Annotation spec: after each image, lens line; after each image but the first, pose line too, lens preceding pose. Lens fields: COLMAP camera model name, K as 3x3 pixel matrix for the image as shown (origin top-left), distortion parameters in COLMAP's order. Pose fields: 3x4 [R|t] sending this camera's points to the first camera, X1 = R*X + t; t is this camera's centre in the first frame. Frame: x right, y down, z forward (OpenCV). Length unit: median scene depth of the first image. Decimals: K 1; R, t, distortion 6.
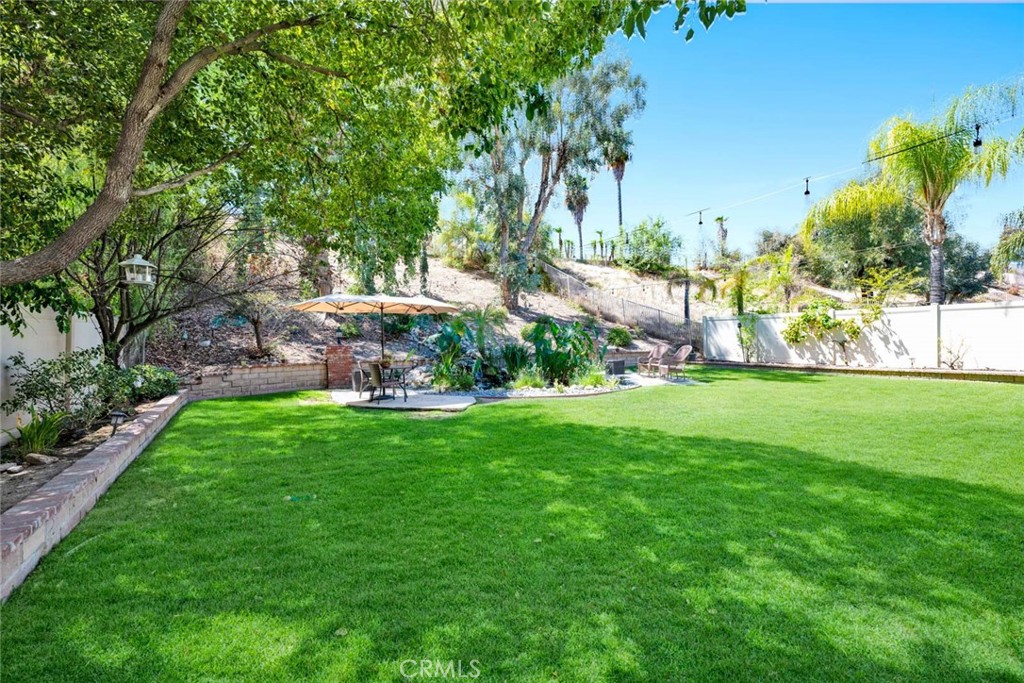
lens RADIAL K [[415.6, 0, 512.0], [0, 415.6, 341.5], [0, 0, 1]] dist [0.000449, -0.000104]
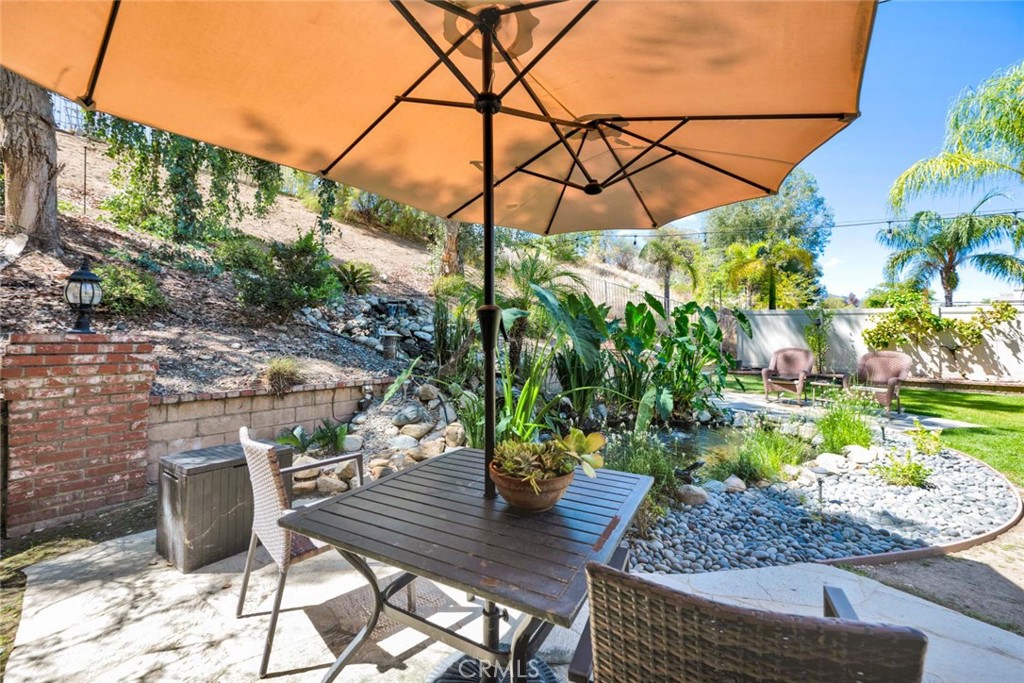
lens RADIAL K [[415.6, 0, 512.0], [0, 415.6, 341.5], [0, 0, 1]] dist [0.000449, -0.000104]
pose [[0.910267, 0.018458, 0.413609, -0.271988], [-0.023601, 0.999695, 0.007330, 0.002738], [-0.413348, -0.016434, 0.910425, 0.639051]]
